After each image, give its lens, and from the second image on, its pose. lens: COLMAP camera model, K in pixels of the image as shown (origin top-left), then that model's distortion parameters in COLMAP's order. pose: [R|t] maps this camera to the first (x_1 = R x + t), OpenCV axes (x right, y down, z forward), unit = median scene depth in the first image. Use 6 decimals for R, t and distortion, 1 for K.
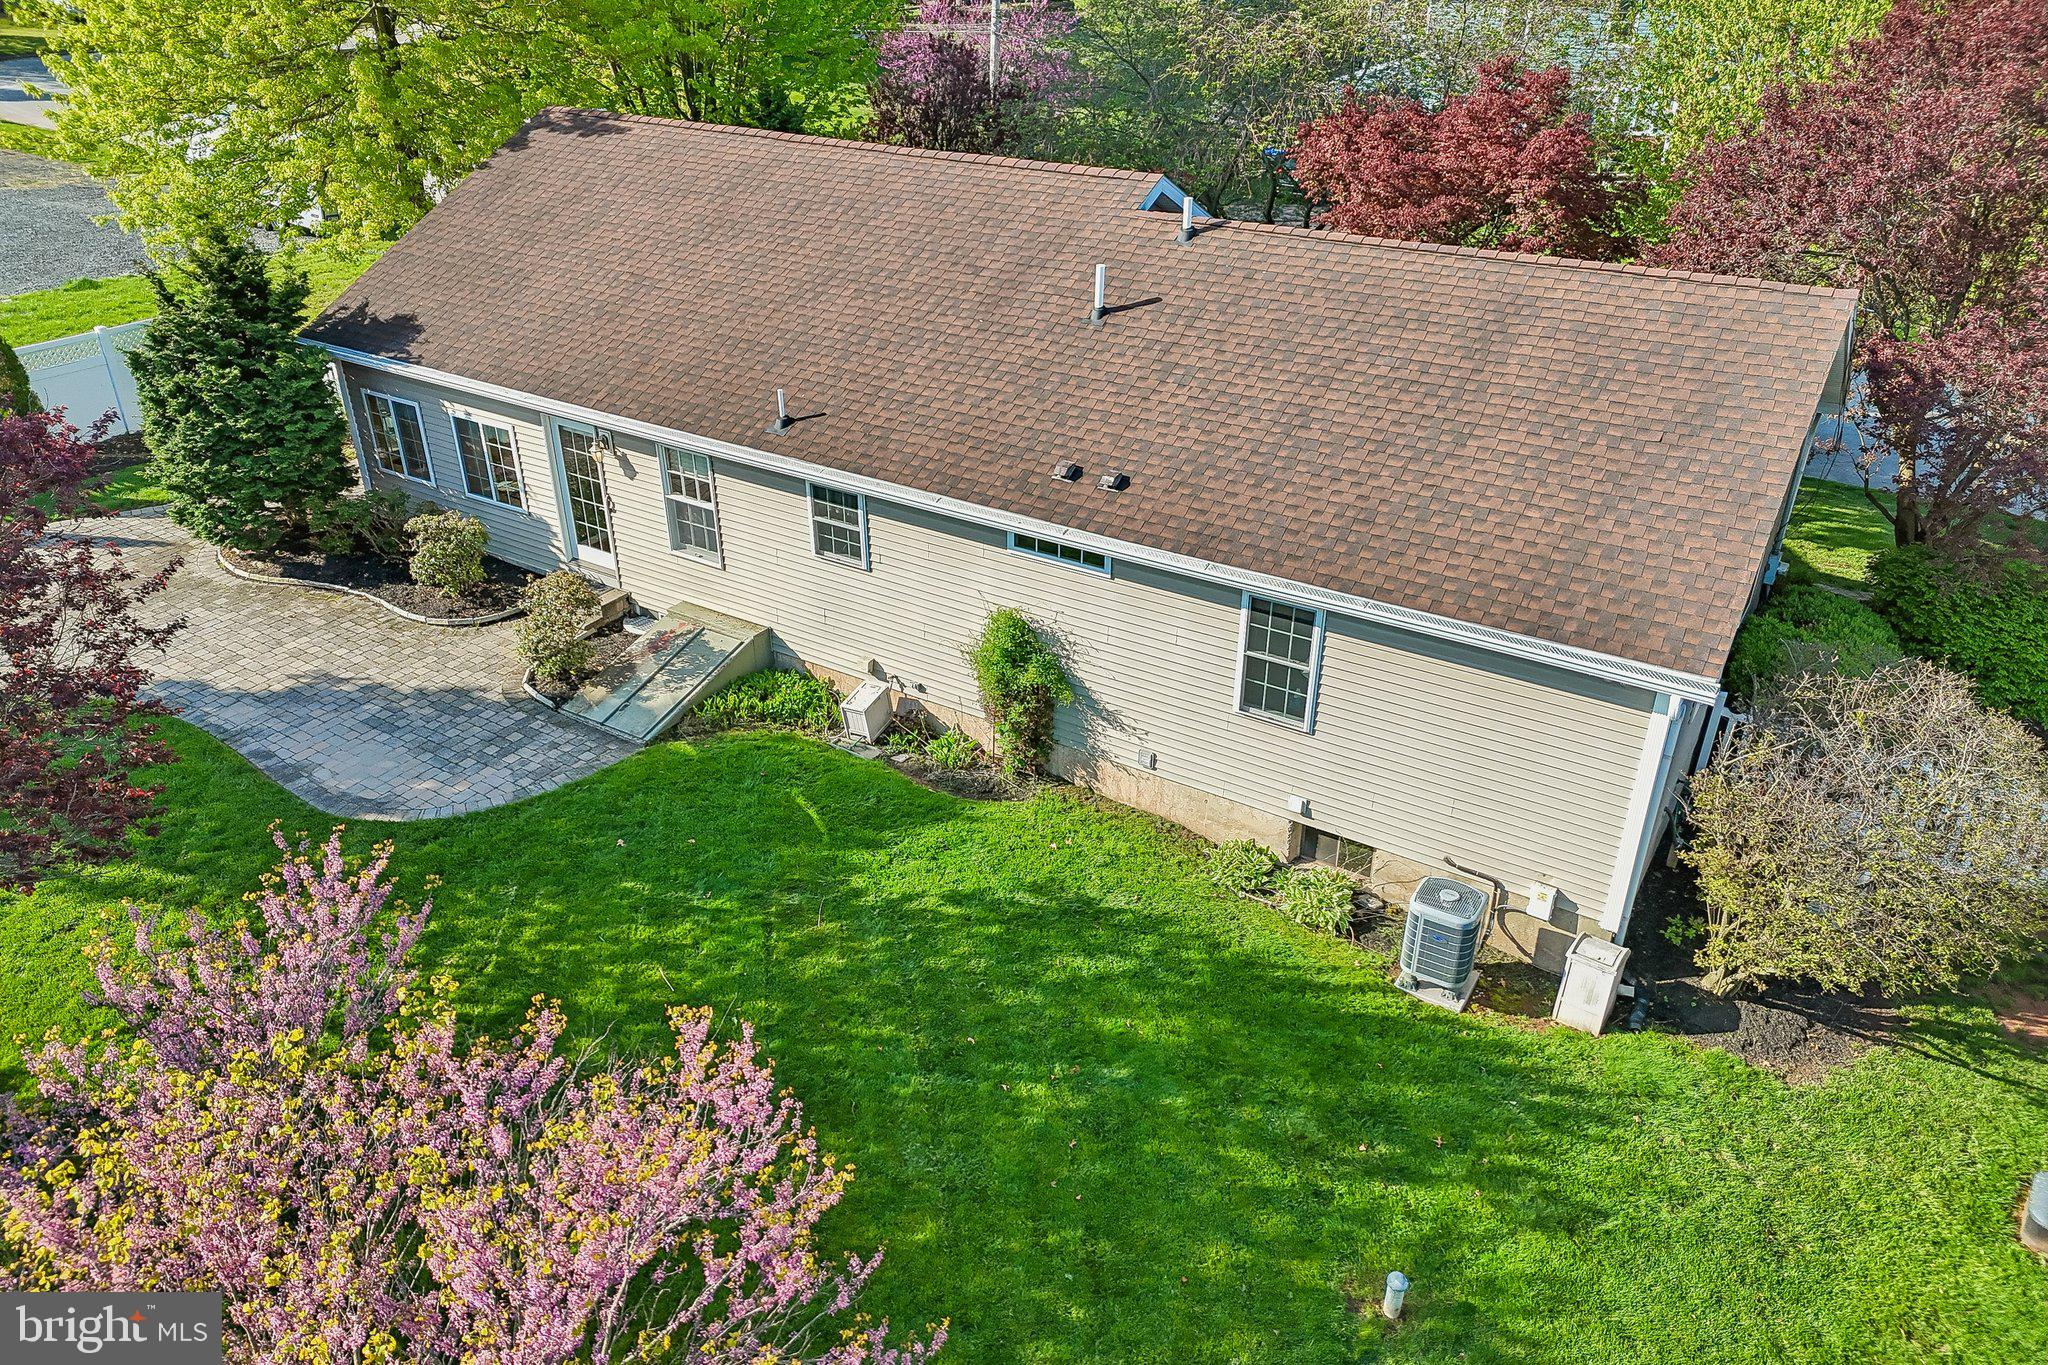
lens RADIAL K [[1408.8, 0, 1037.7], [0, 1408.8, 683.3], [0, 0, 1]] dist [0.144280, -0.239489]
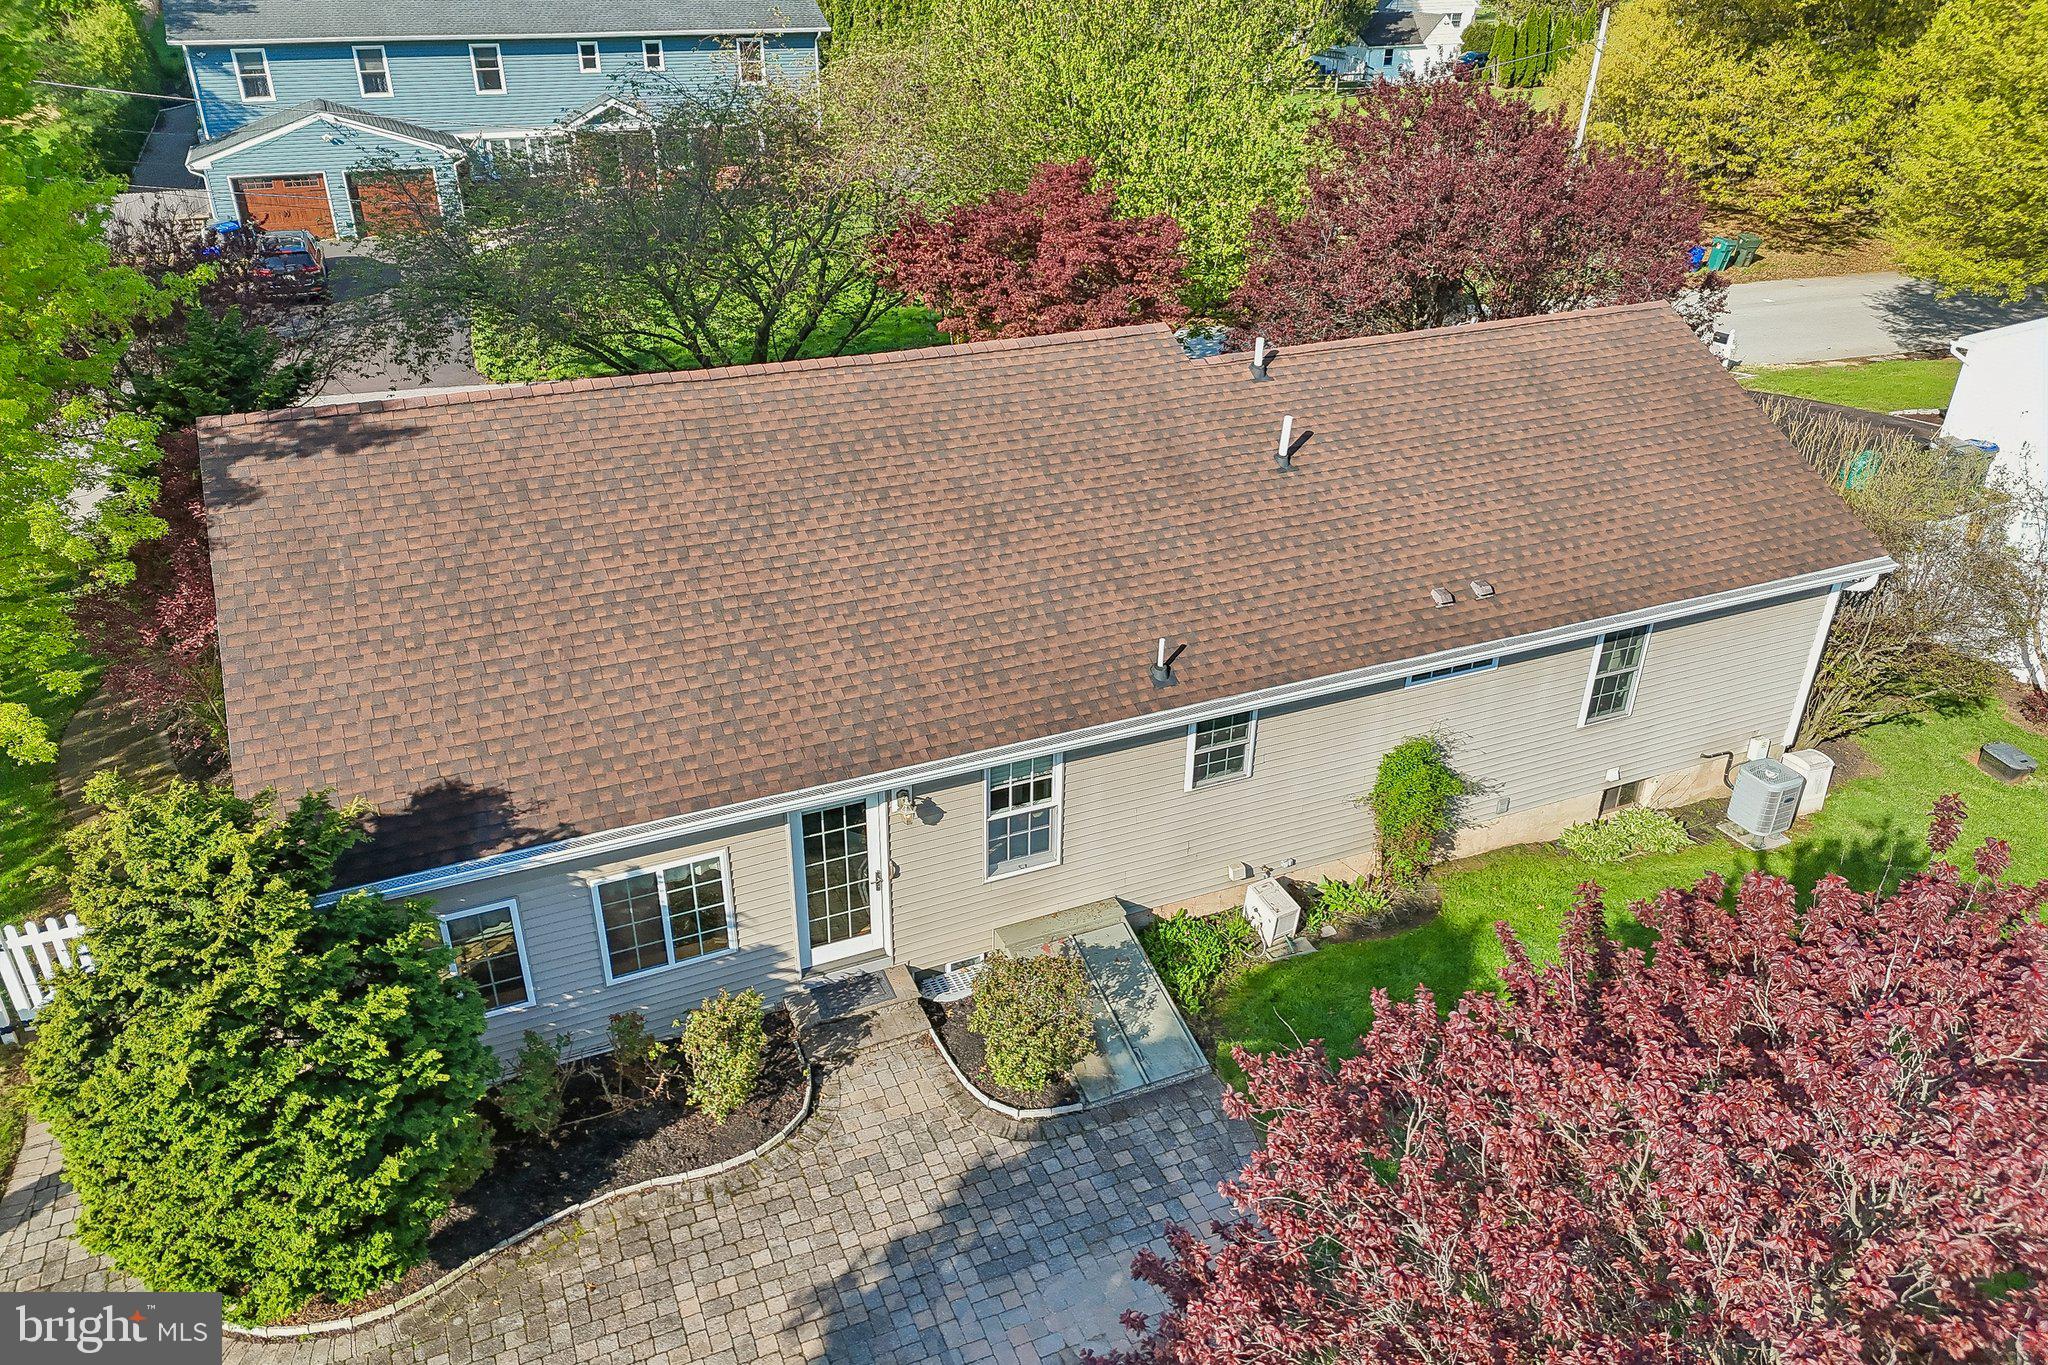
lens RADIAL K [[1426.0, 0, 1030.4], [0, 1426.0, 680.6], [0, 0, 1]] dist [0.107601, -0.130566]
pose [[0.559250, -0.395119, 0.728781, -0.869715], [0.388467, 0.901520, 0.190671, -0.375040], [-0.732348, 0.176474, 0.657665, 0.451112]]
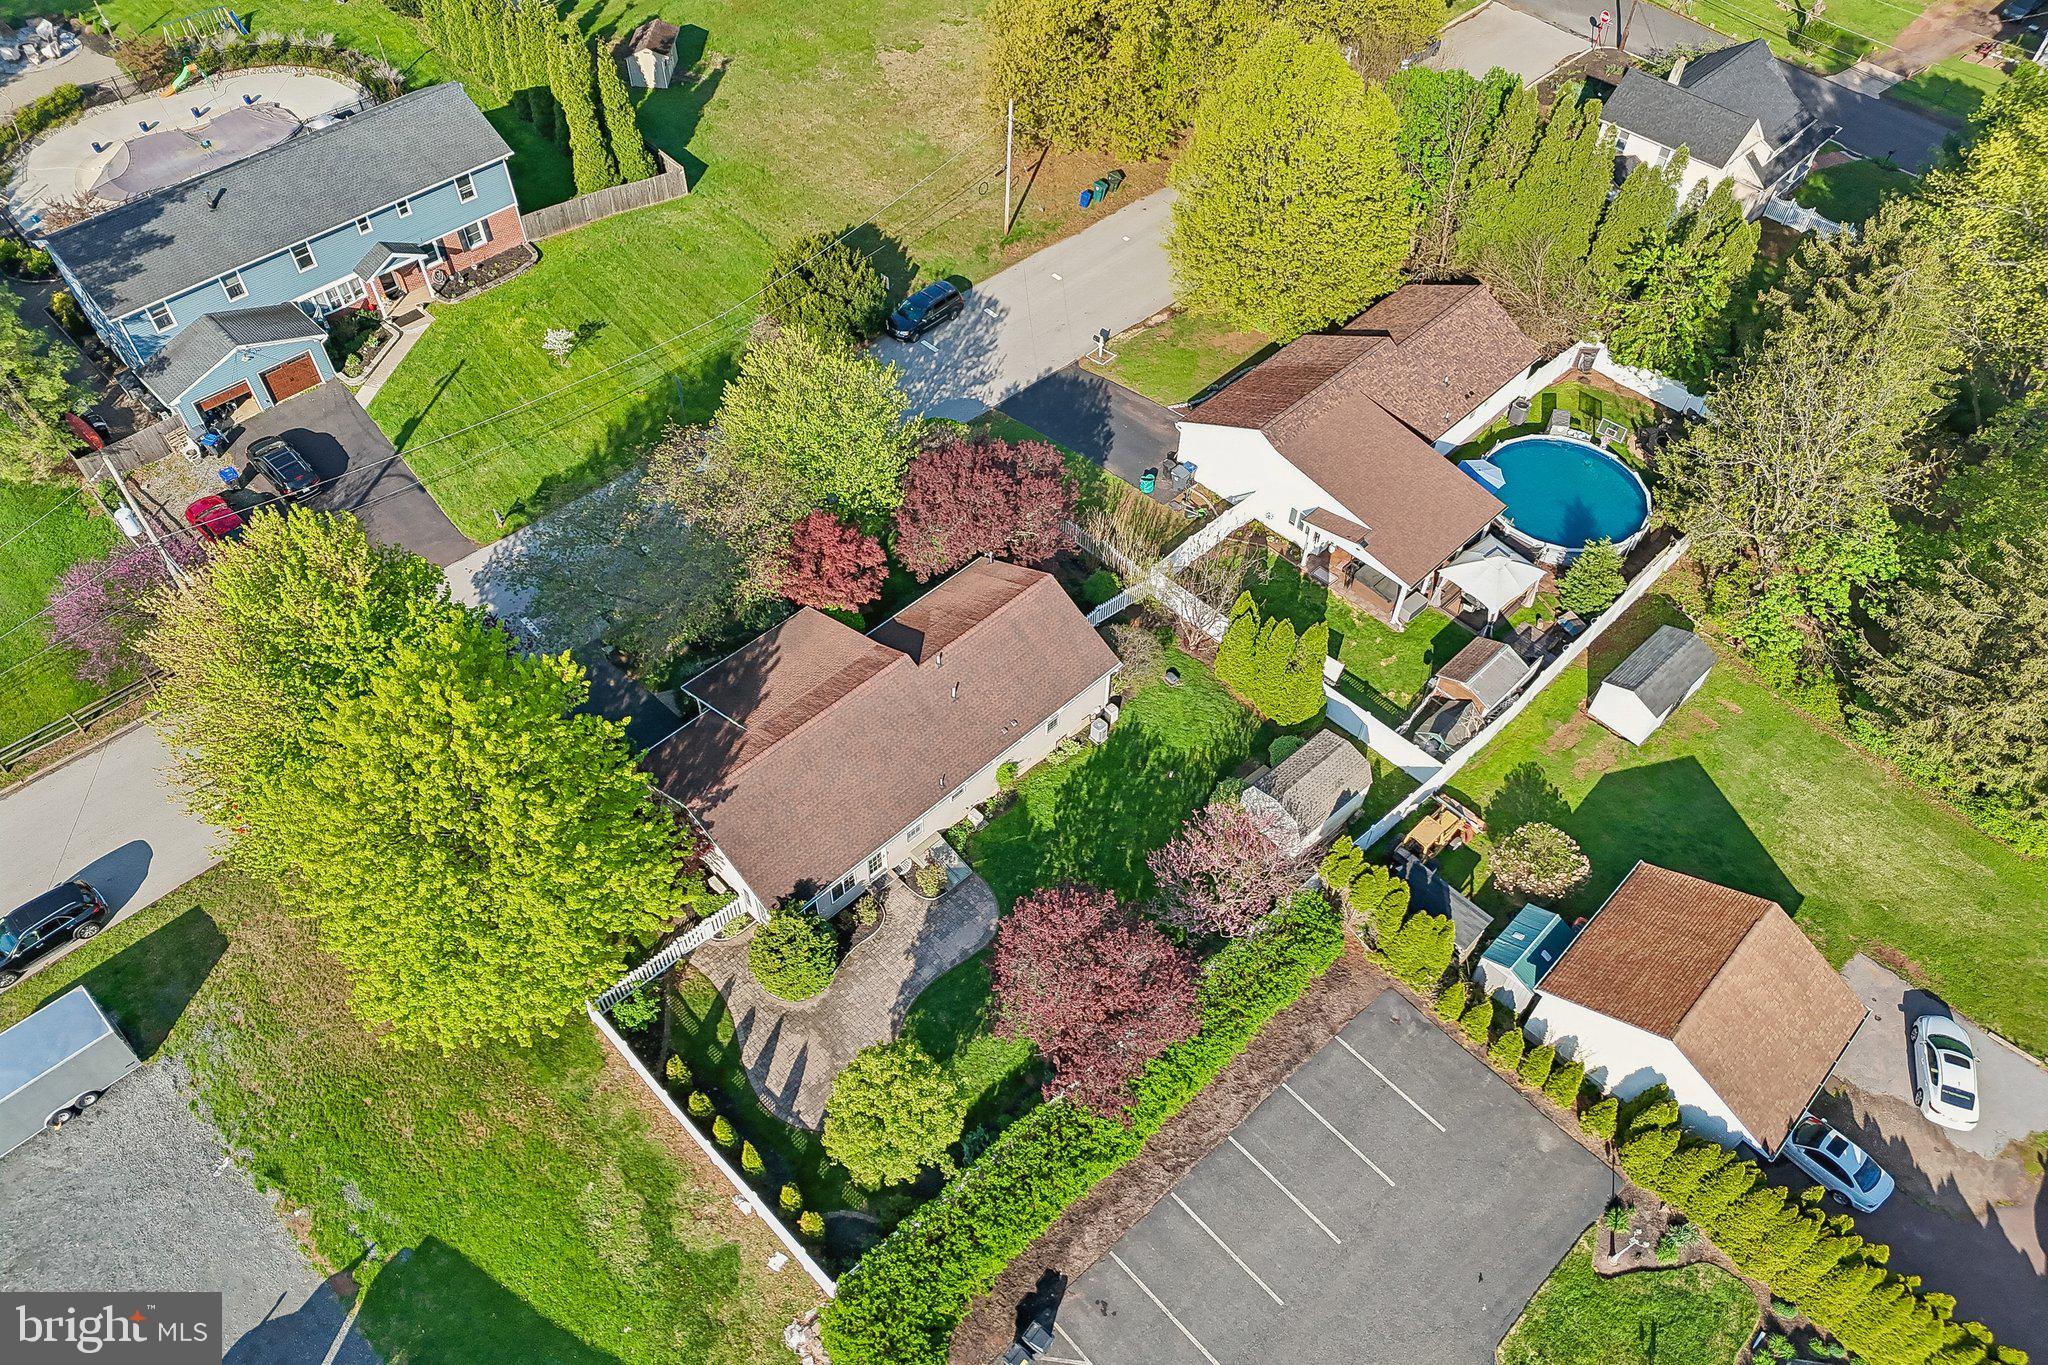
lens RADIAL K [[1426.0, 0, 1030.4], [0, 1426.0, 680.6], [0, 0, 1]] dist [0.107601, -0.130566]
pose [[0.229469, -0.752563, 0.617246, -2.038033], [0.448590, 0.644571, 0.619109, -2.347703], [-0.863777, 0.134824, 0.485501, -0.892552]]
